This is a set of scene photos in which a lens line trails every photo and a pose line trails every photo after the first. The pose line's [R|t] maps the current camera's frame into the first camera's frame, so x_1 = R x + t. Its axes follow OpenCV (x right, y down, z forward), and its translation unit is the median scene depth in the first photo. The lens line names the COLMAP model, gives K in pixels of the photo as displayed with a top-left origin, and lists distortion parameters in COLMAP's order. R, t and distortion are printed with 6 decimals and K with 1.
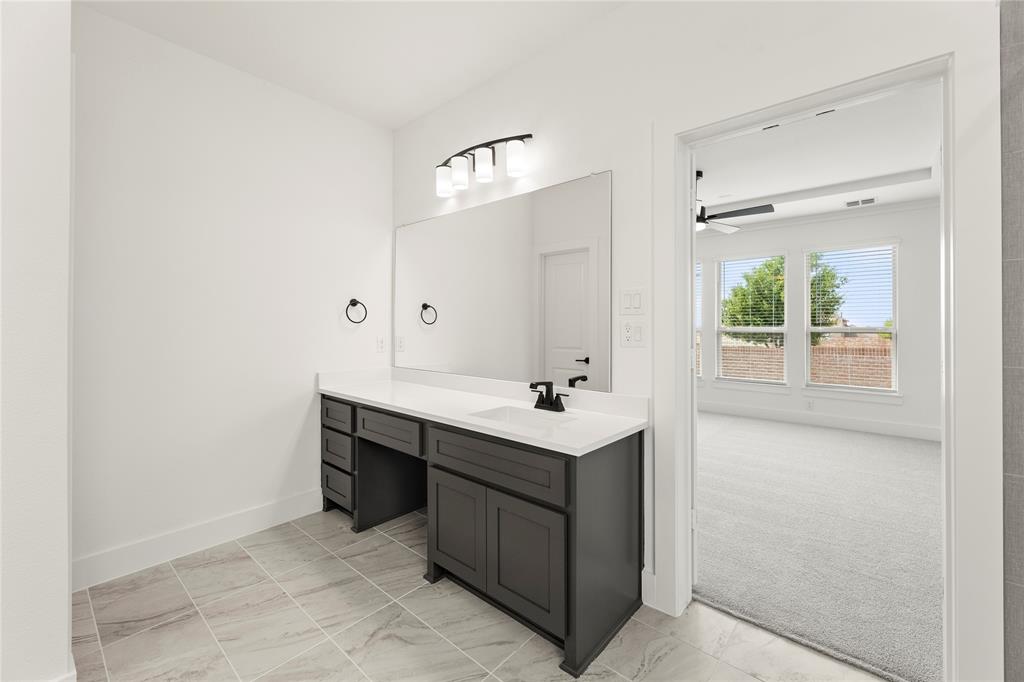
lens RADIAL K [[401.3, 0, 508.8], [0, 401.3, 328.3], [0, 0, 1]] dist [0.000872, -0.000168]
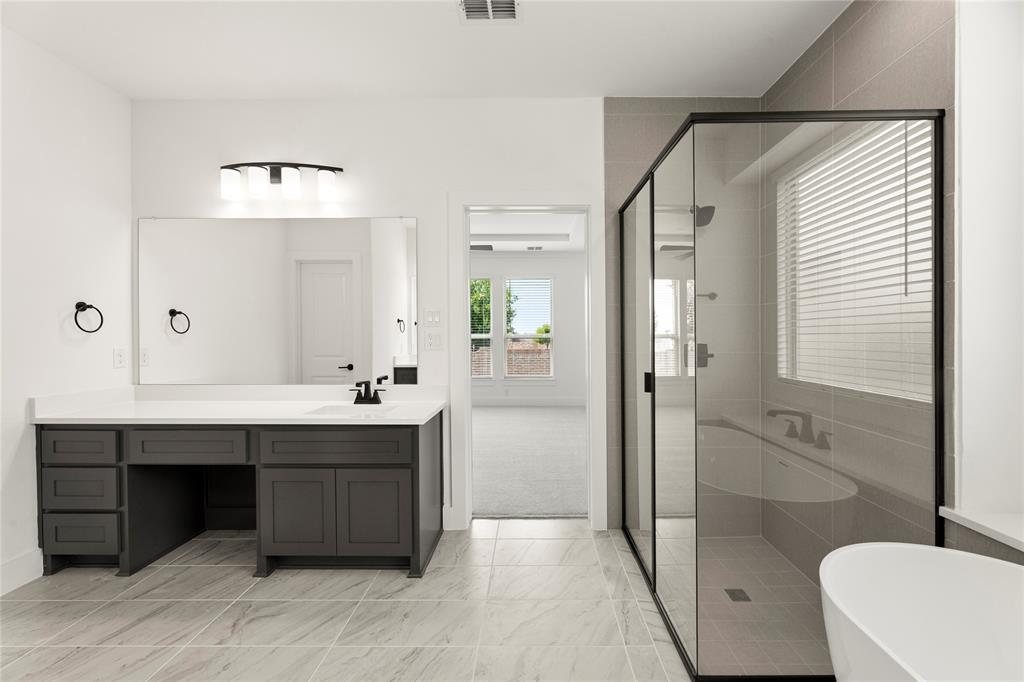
lens RADIAL K [[411.6, 0, 515.8], [0, 411.6, 335.7], [0, 0, 1]] dist [0.001425, 0.000044]
pose [[0.765434, -0.006288, 0.643484, -0.332288], [0.005746, 0.999979, 0.002938, -0.005180], [-0.643489, 0.001449, 0.765454, -0.230753]]
